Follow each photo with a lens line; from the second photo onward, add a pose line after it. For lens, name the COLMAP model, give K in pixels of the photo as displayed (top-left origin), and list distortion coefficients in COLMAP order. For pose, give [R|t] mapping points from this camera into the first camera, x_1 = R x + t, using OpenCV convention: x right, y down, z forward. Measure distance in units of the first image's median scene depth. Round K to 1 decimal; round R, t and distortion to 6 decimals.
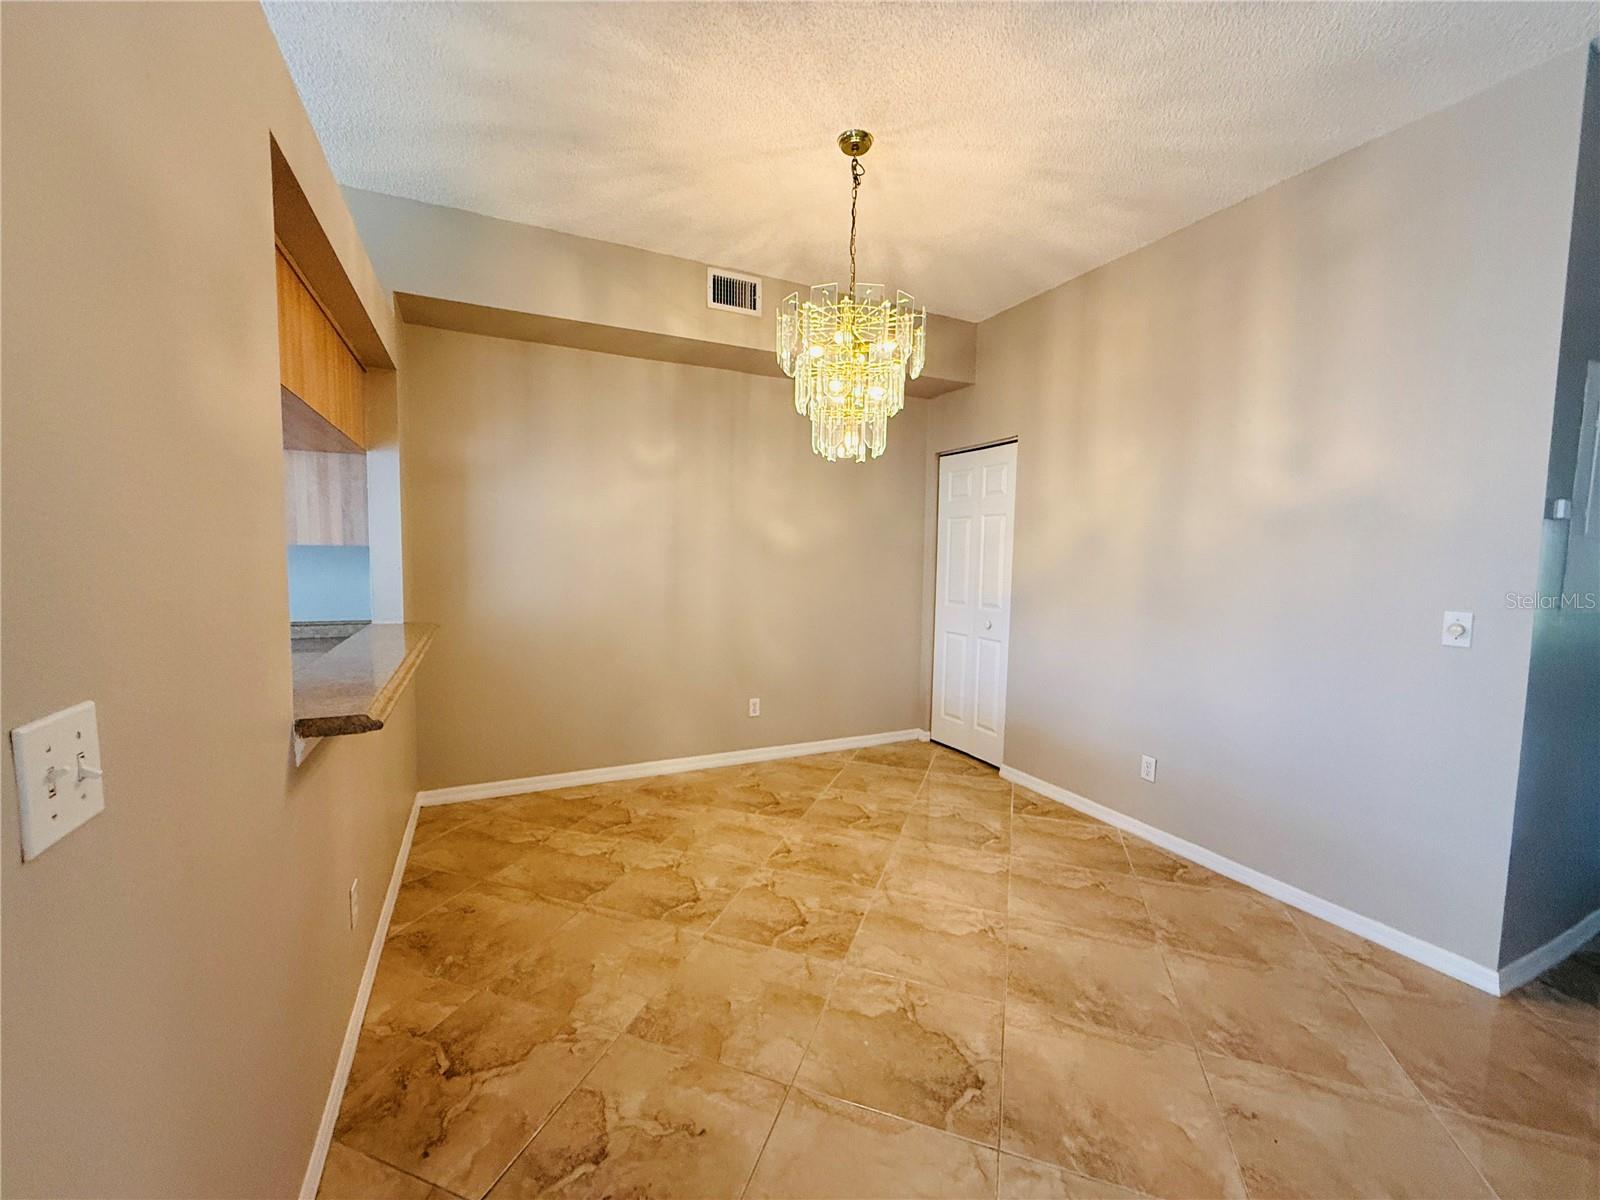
lens RADIAL K [[631.1, 0, 741.3], [0, 631.1, 600.0], [0, 0, 1]] dist [-0.002010, -0.000397]
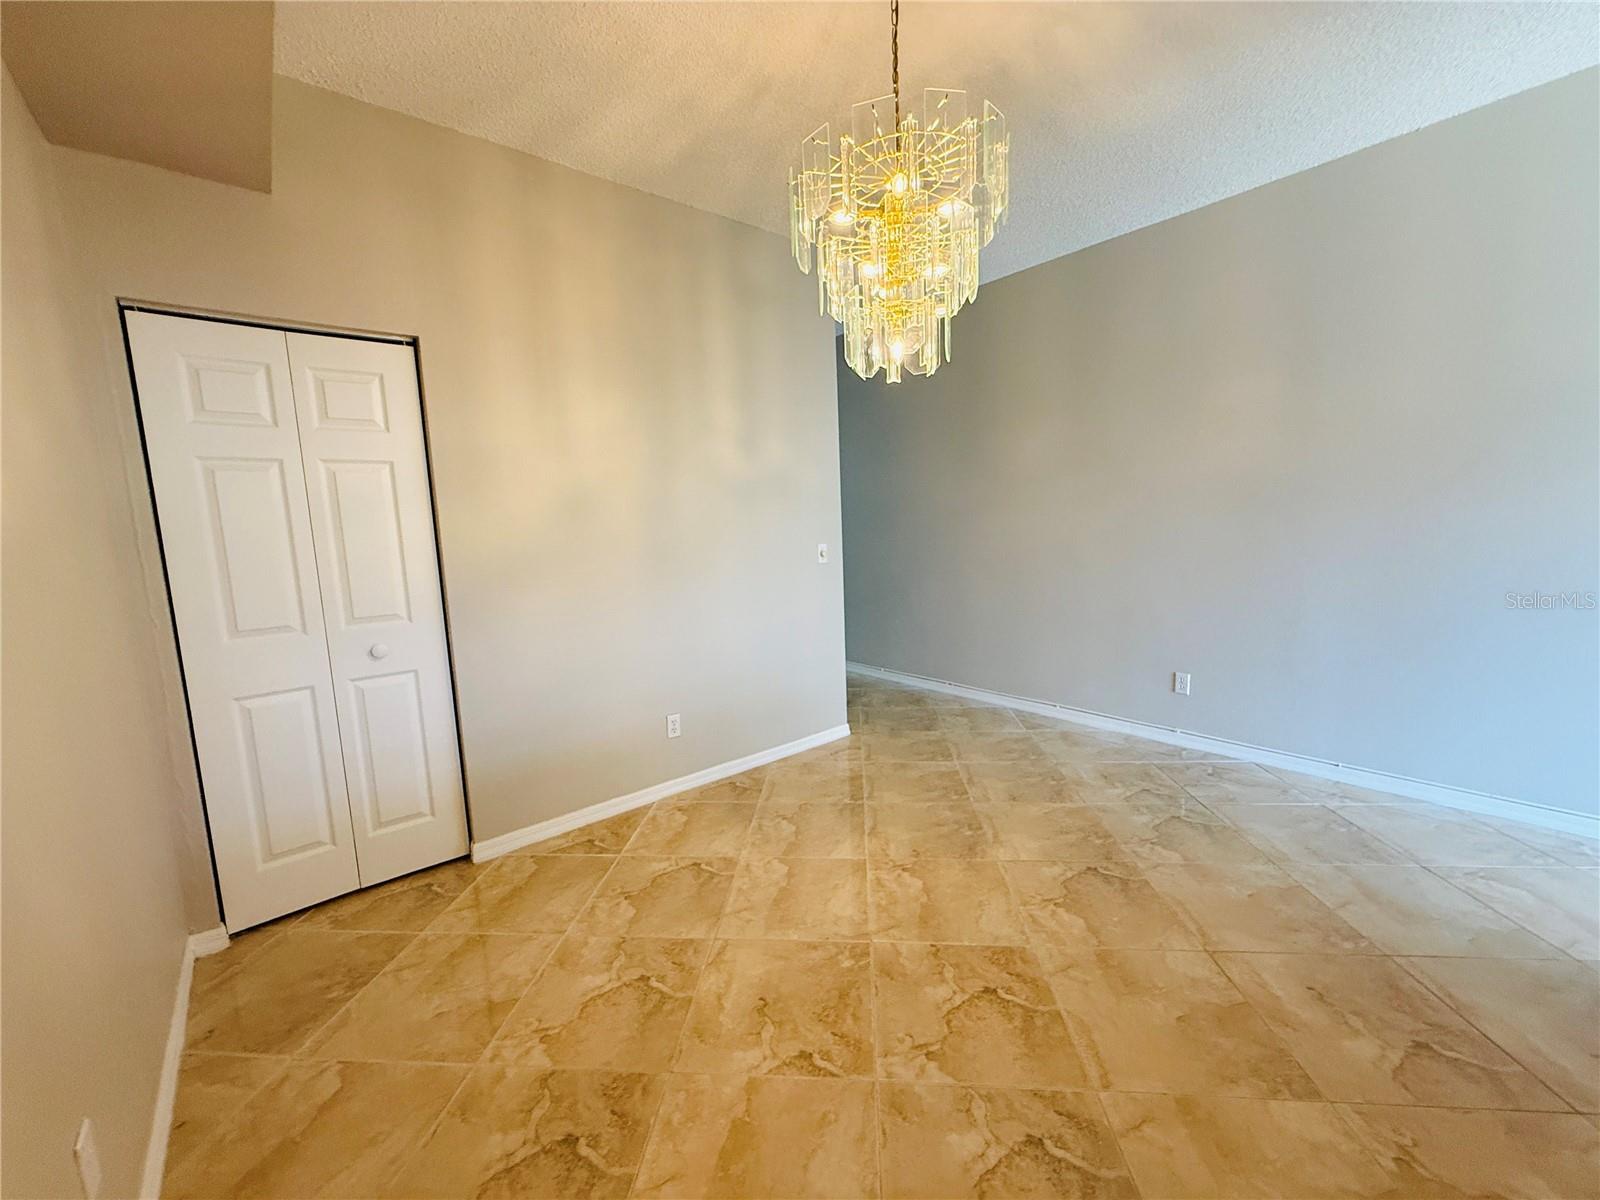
lens RADIAL K [[652.2, 0, 816.7], [0, 652.2, 599.6], [0, 0, 1]] dist [-0.001418, -0.000380]
pose [[-0.336339, -0.118215, 0.934292, -0.487974], [0.105754, 0.981074, 0.162205, -0.101384], [-0.935784, 0.153361, -0.317472, 1.300788]]
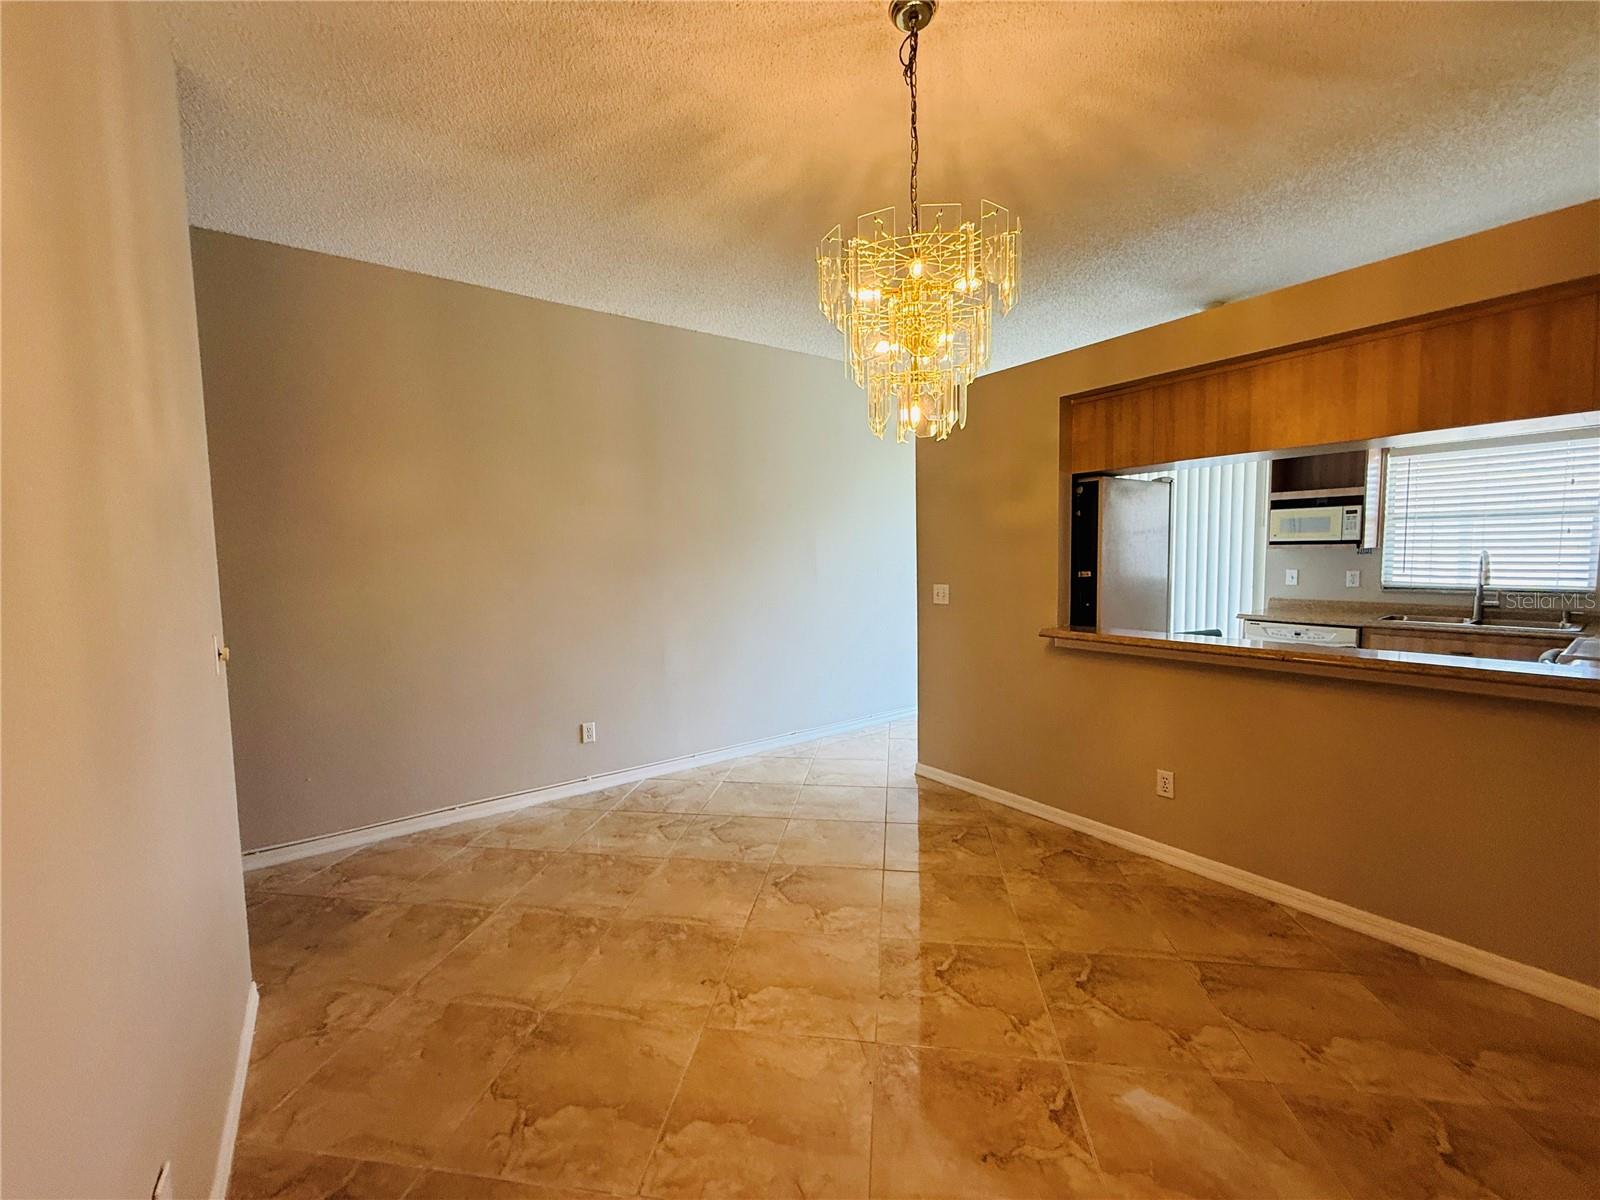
lens RADIAL K [[638.9, 0, 800.0], [0, 638.9, 600.0], [0, 0, 1]] dist [0.000648, -0.000108]
pose [[-0.963368, 0.021541, -0.267315, 0.487065], [-0.015814, 0.990472, 0.136804, -0.119258], [0.267715, 0.136020, -0.953849, 1.635169]]
